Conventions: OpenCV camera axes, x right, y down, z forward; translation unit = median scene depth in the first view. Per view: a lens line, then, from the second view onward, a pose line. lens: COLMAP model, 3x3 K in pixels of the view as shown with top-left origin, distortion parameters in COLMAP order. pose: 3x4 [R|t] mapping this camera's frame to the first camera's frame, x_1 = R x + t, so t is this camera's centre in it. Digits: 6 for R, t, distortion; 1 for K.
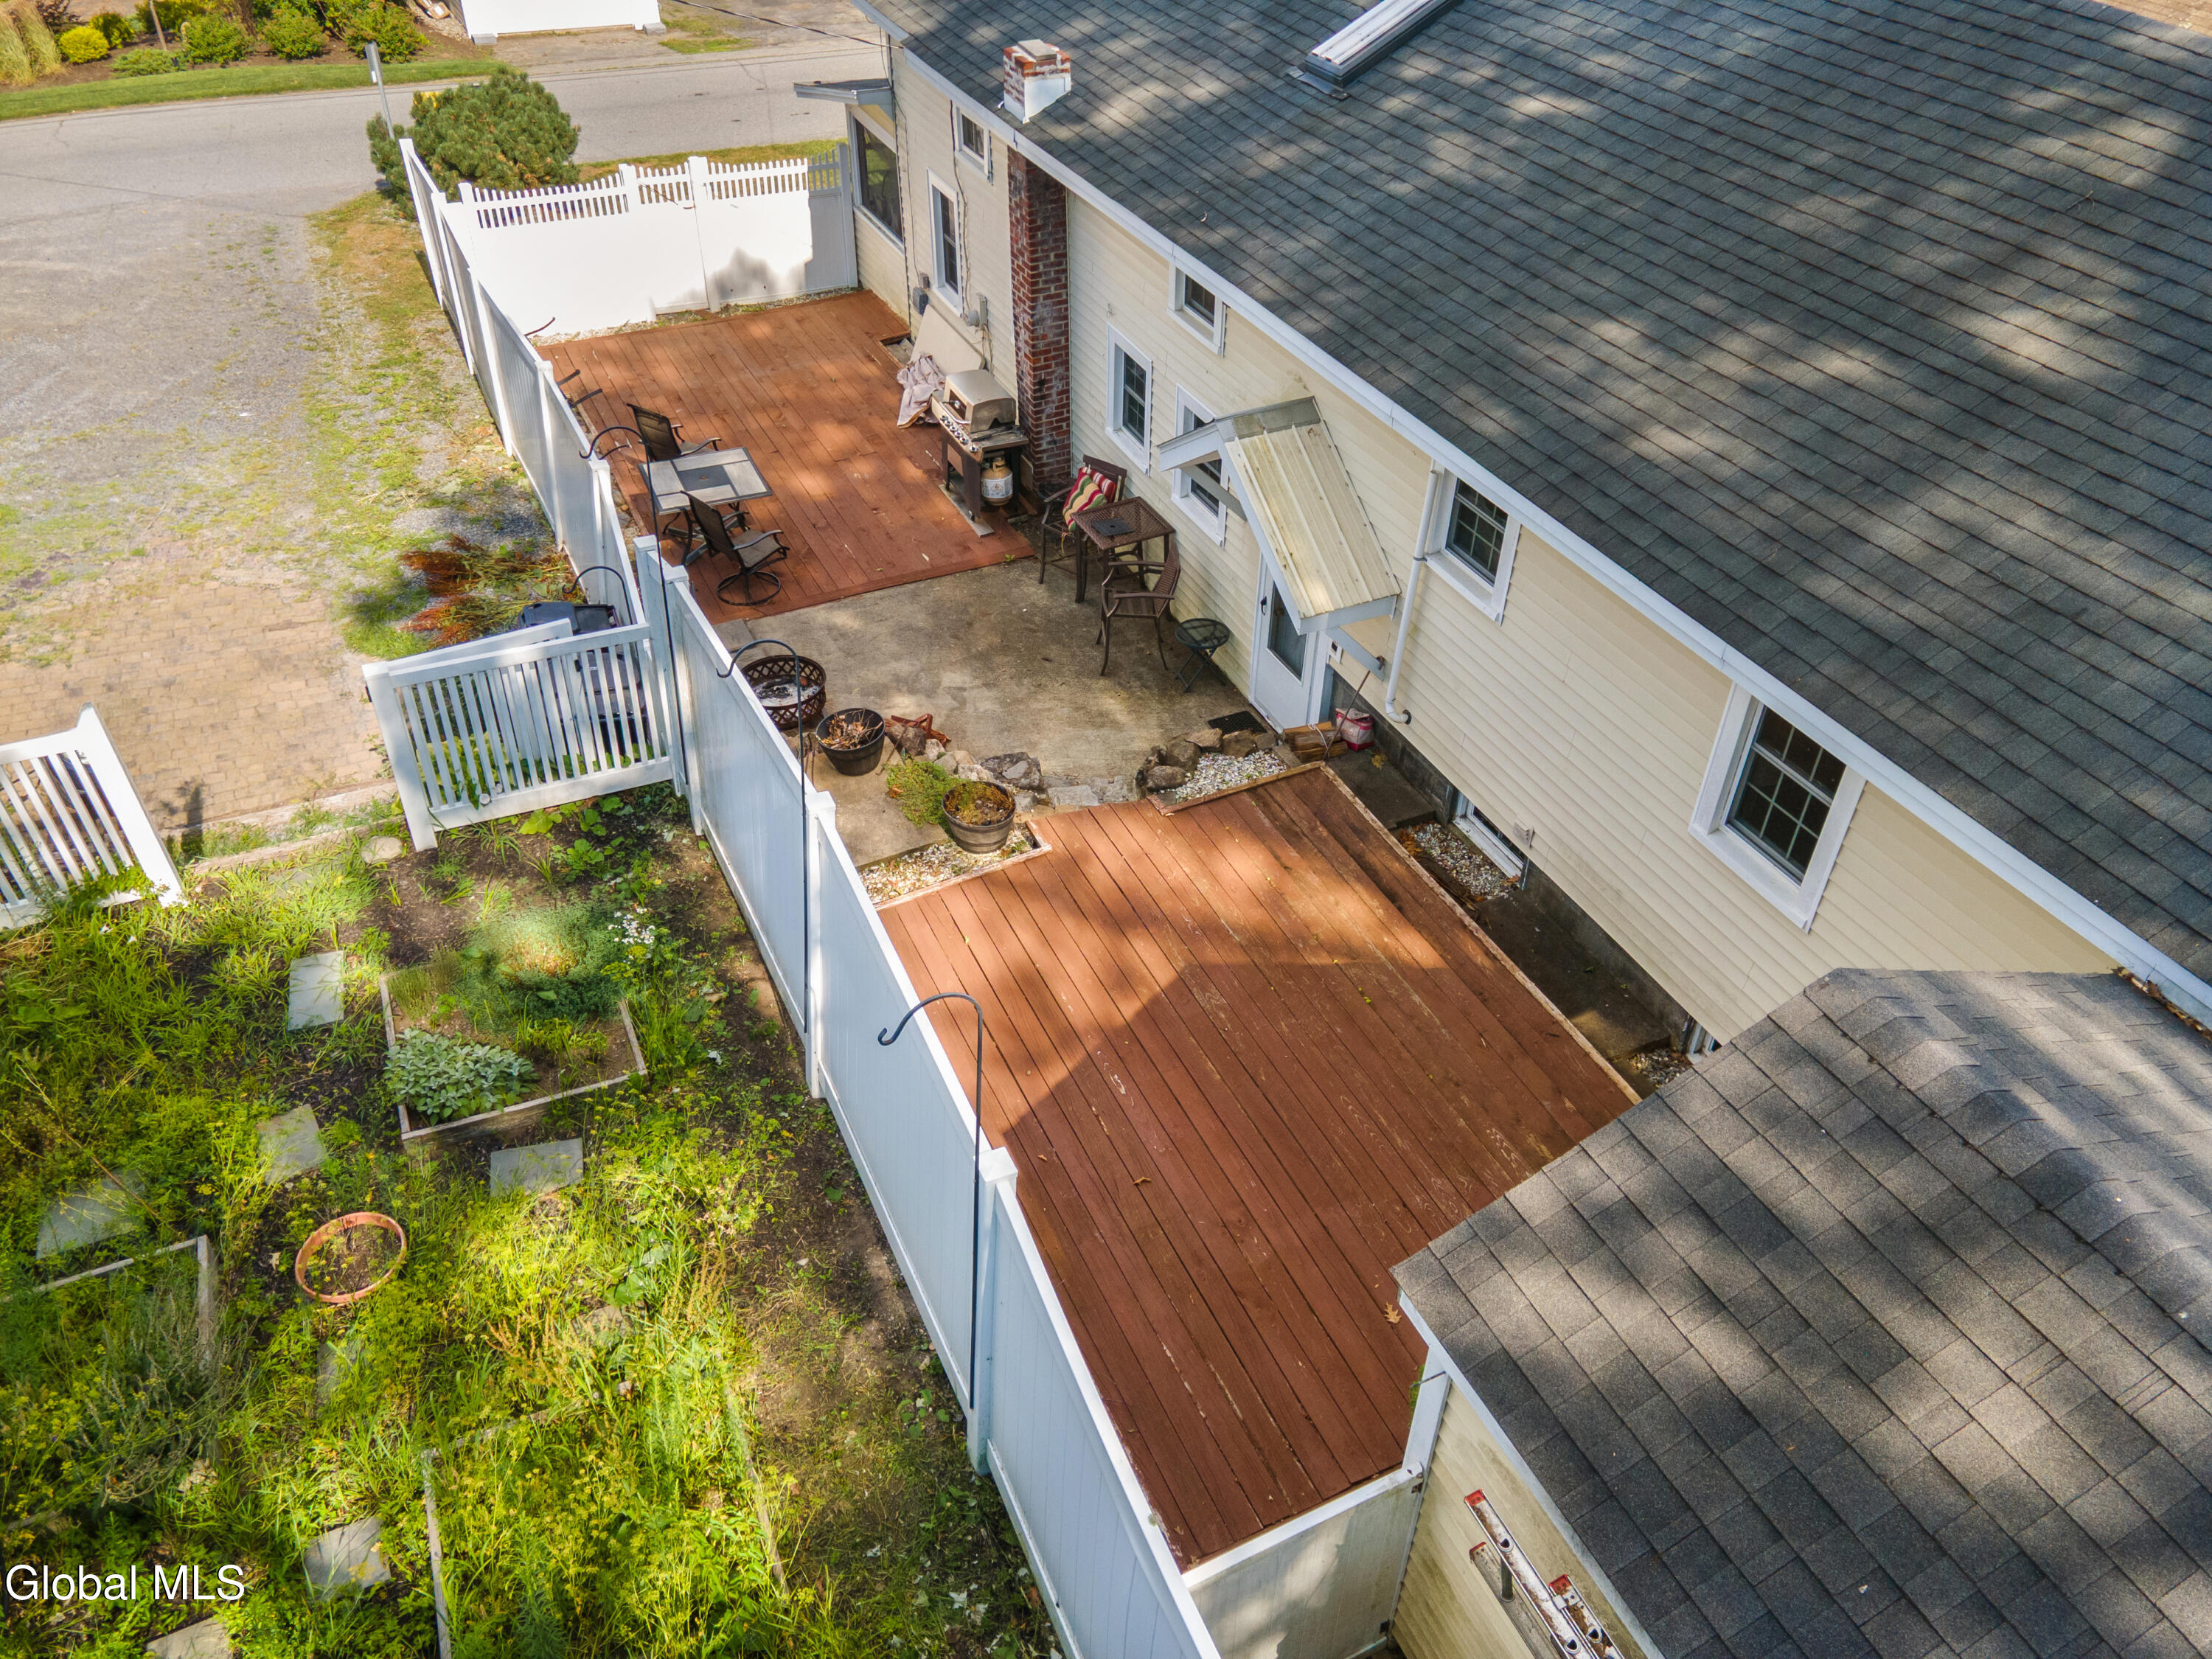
lens RADIAL K [[1607.5, 0, 1098.1], [0, 1607.5, 835.3], [0, 0, 1]] dist [0.029556, 0.020889]
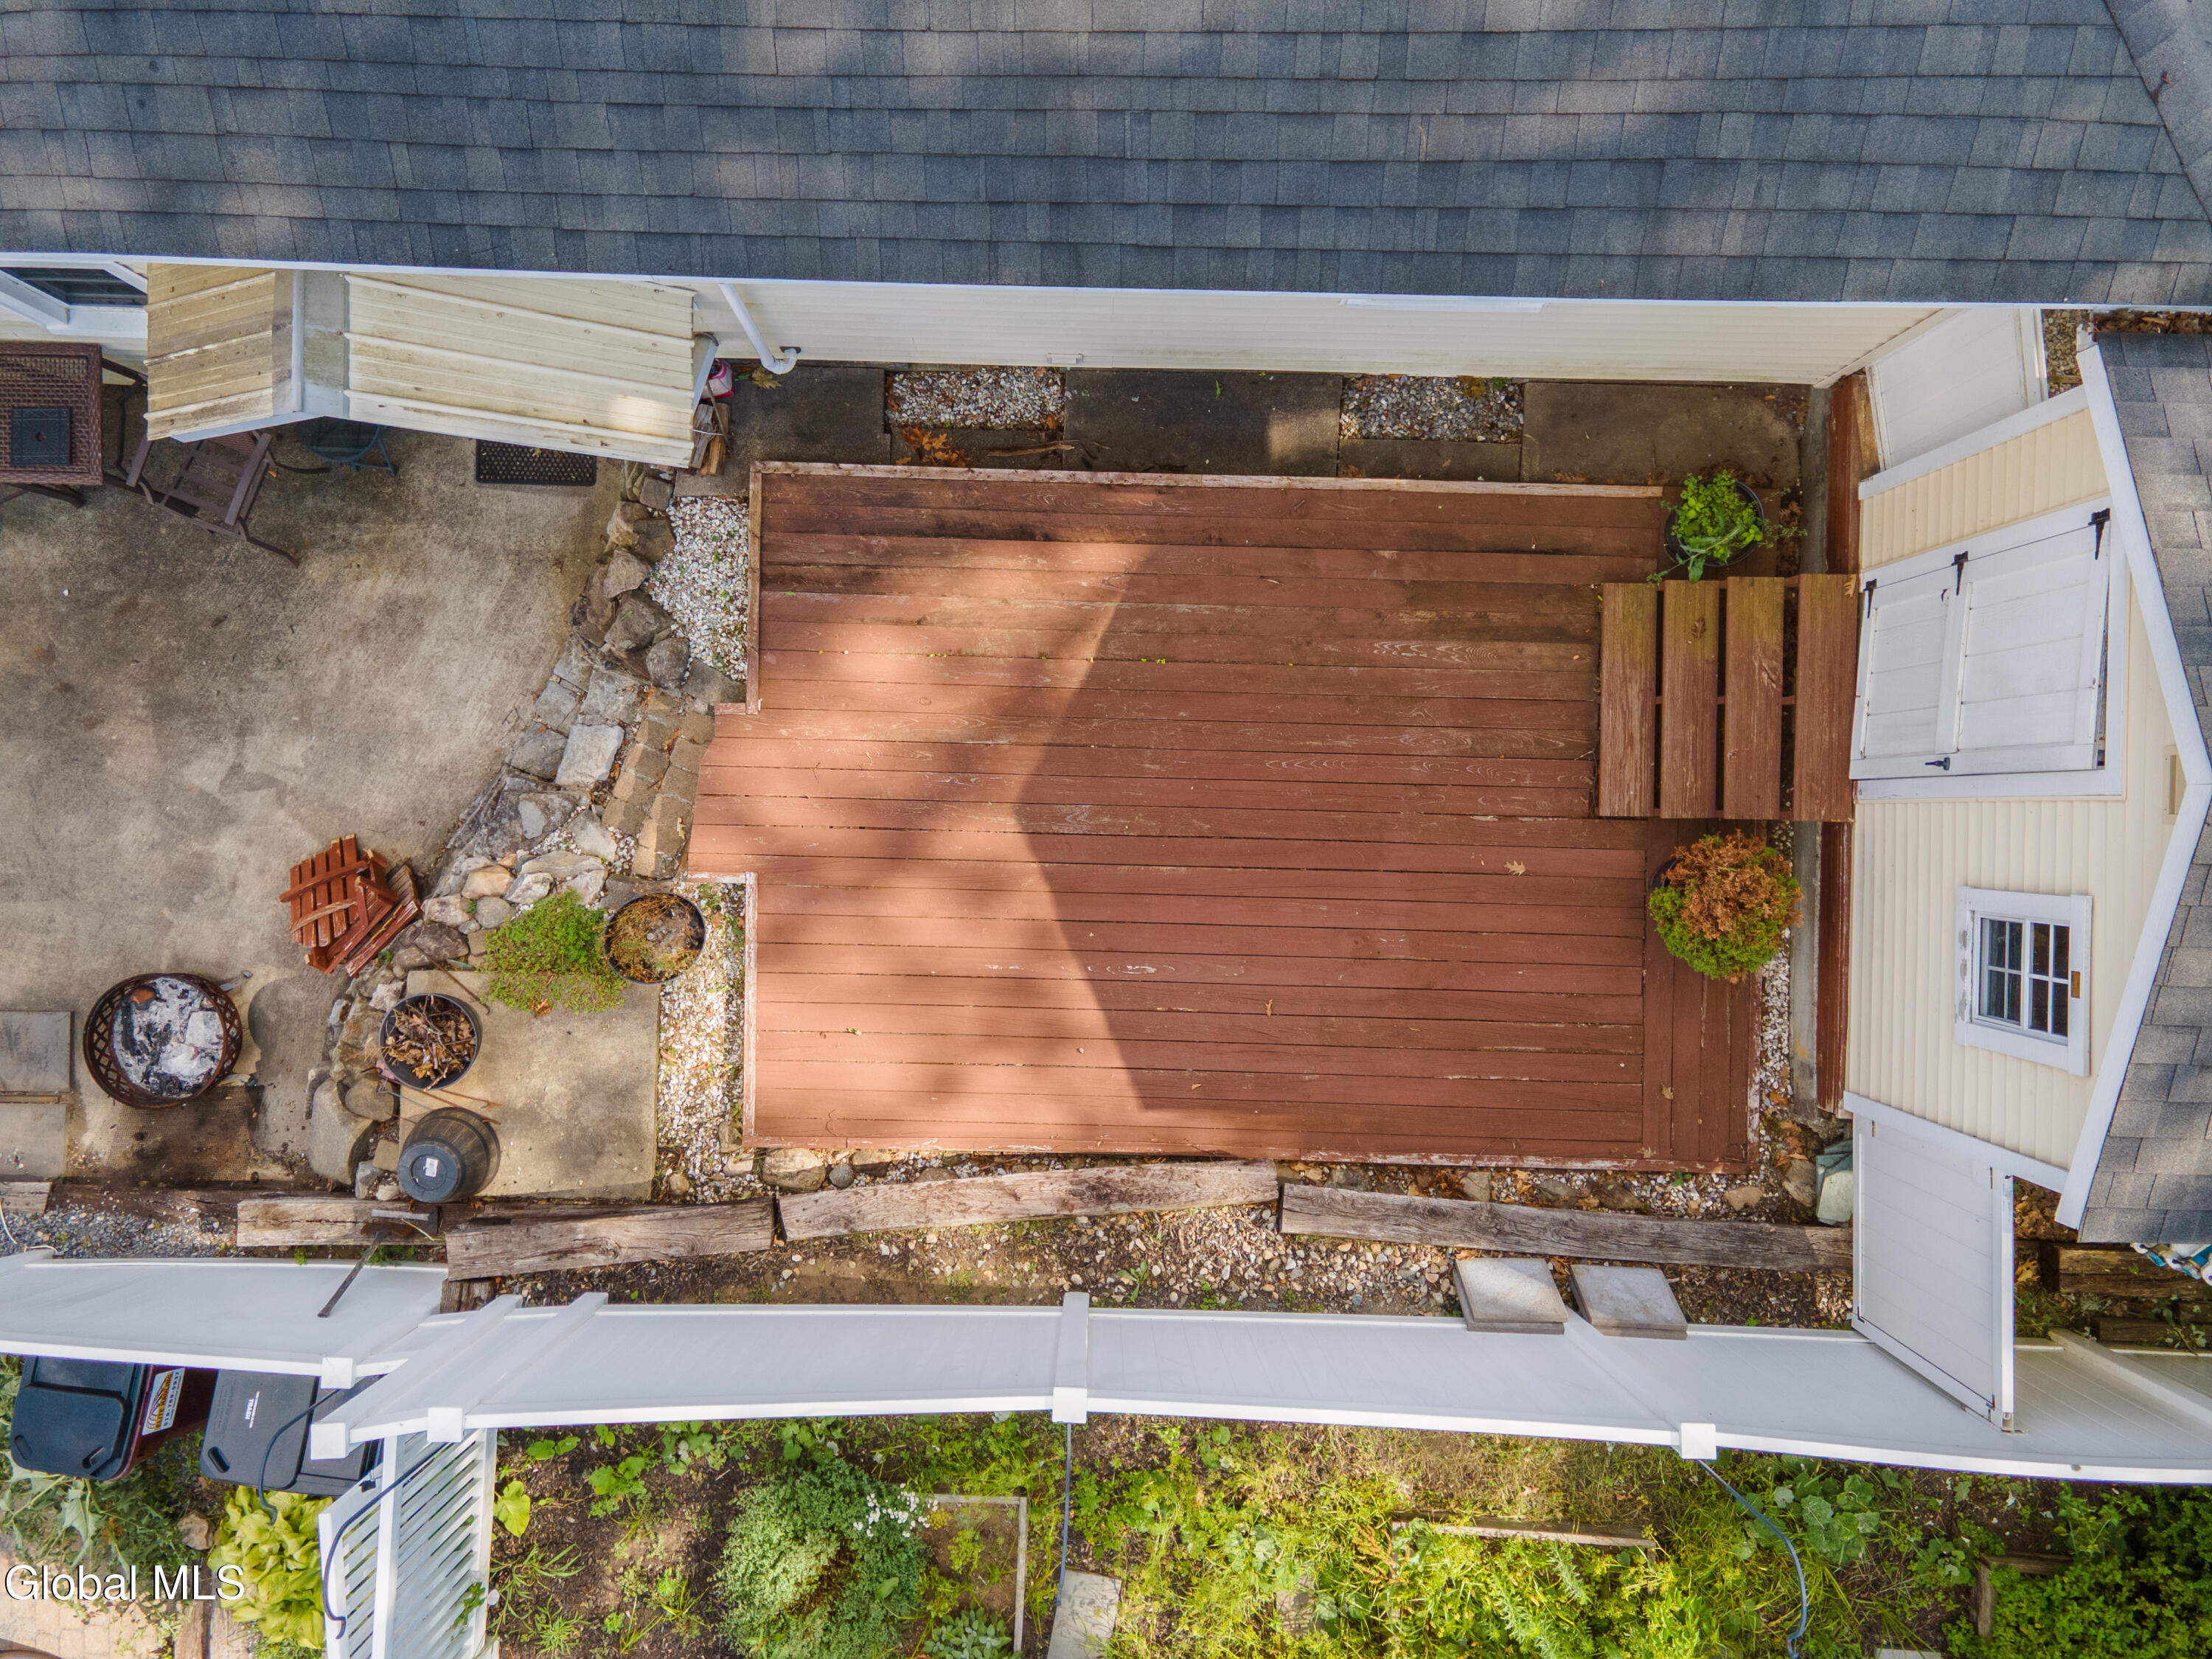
lens RADIAL K [[1607.5, 0, 1098.1], [0, 1607.5, 835.3], [0, 0, 1]] dist [0.029556, 0.020889]
pose [[0.441039, -0.897482, -0.003431, 0.078417], [0.581872, 0.283028, 0.762444, -0.614182], [-0.683308, -0.338264, 0.647045, 0.476488]]
